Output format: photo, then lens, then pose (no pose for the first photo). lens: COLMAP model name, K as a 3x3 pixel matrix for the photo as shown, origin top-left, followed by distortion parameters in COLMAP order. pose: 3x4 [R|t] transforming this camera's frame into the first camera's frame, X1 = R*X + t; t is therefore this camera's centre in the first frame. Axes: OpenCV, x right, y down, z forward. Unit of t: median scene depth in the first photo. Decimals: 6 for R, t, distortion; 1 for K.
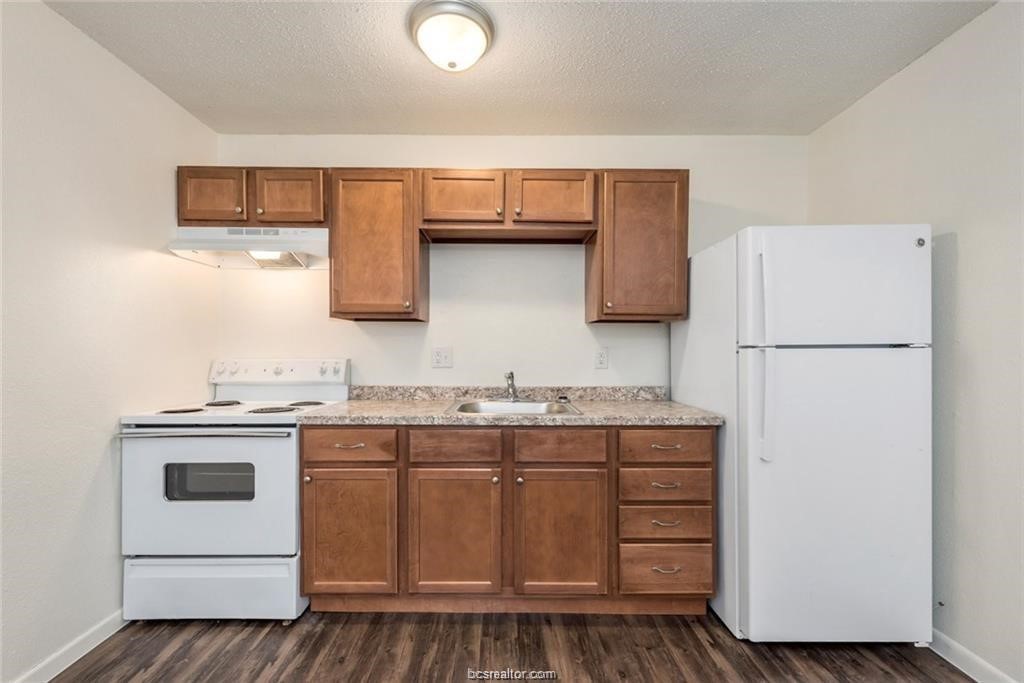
lens RADIAL K [[412.1, 0, 502.8], [0, 412.1, 354.1], [0, 0, 1]] dist [0.010764, -0.000121]
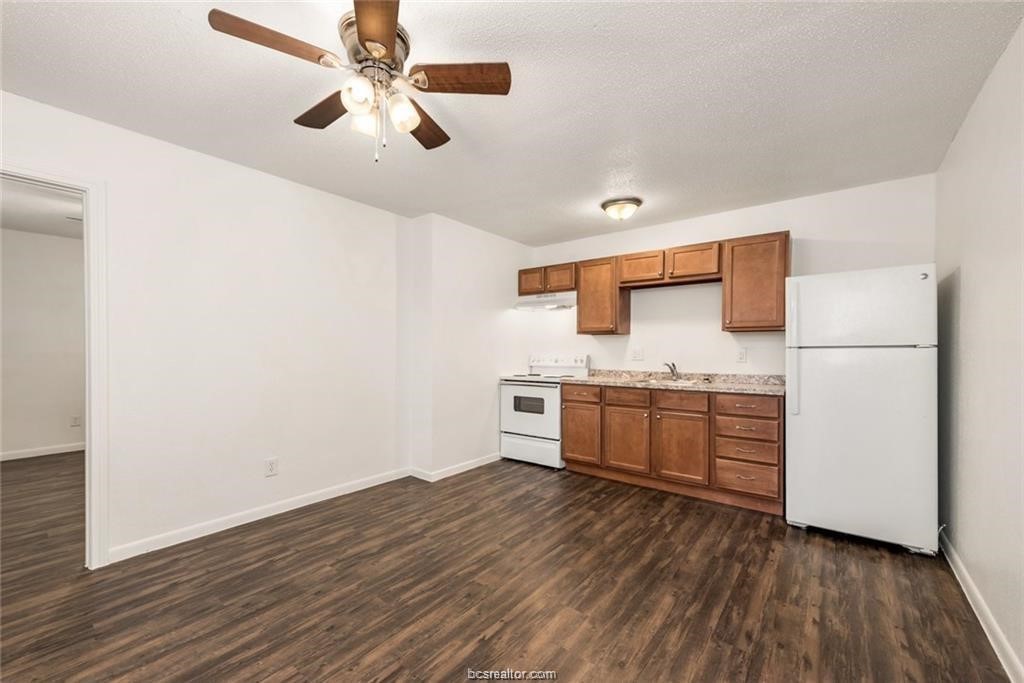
lens RADIAL K [[412.1, 0, 502.8], [0, 412.1, 354.1], [0, 0, 1]] dist [0.010764, -0.000121]
pose [[0.775509, 0.005581, -0.631312, 0.662590], [-0.009200, 0.999955, -0.002461, 0.020949], [0.631269, 0.007717, 0.775525, -0.921179]]
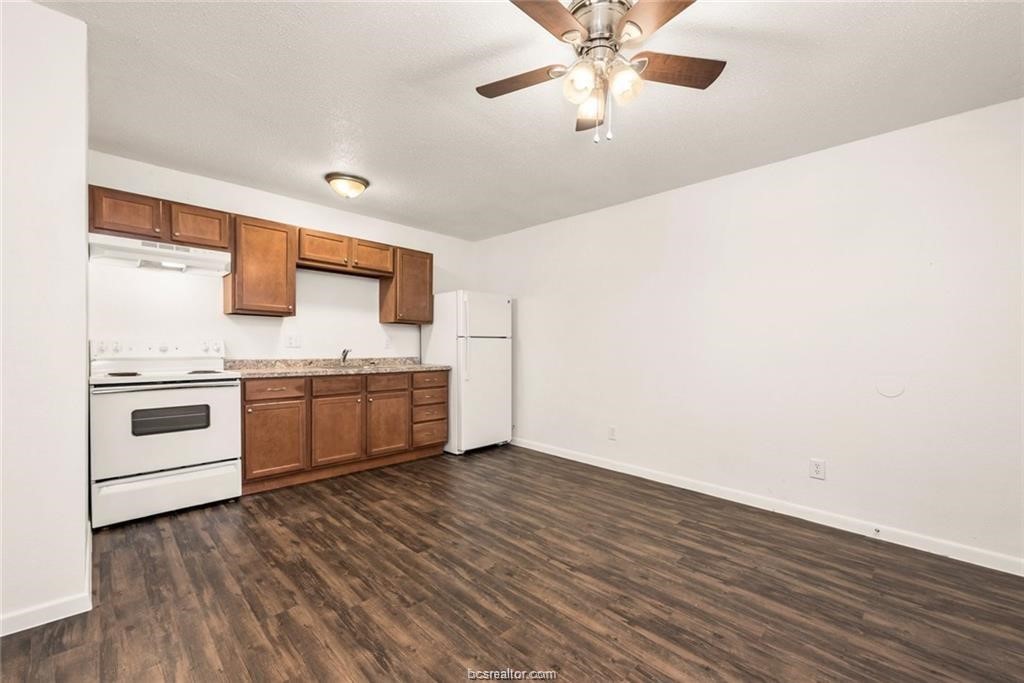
lens RADIAL K [[423.3, 0, 513.3], [0, 423.3, 353.0], [0, 0, 1]] dist [0.012396, 0.000019]
pose [[0.705940, -0.005954, 0.708247, -0.900929], [0.001026, 0.999972, 0.007384, 0.055442], [-0.708271, -0.004486, 0.705926, -0.934076]]
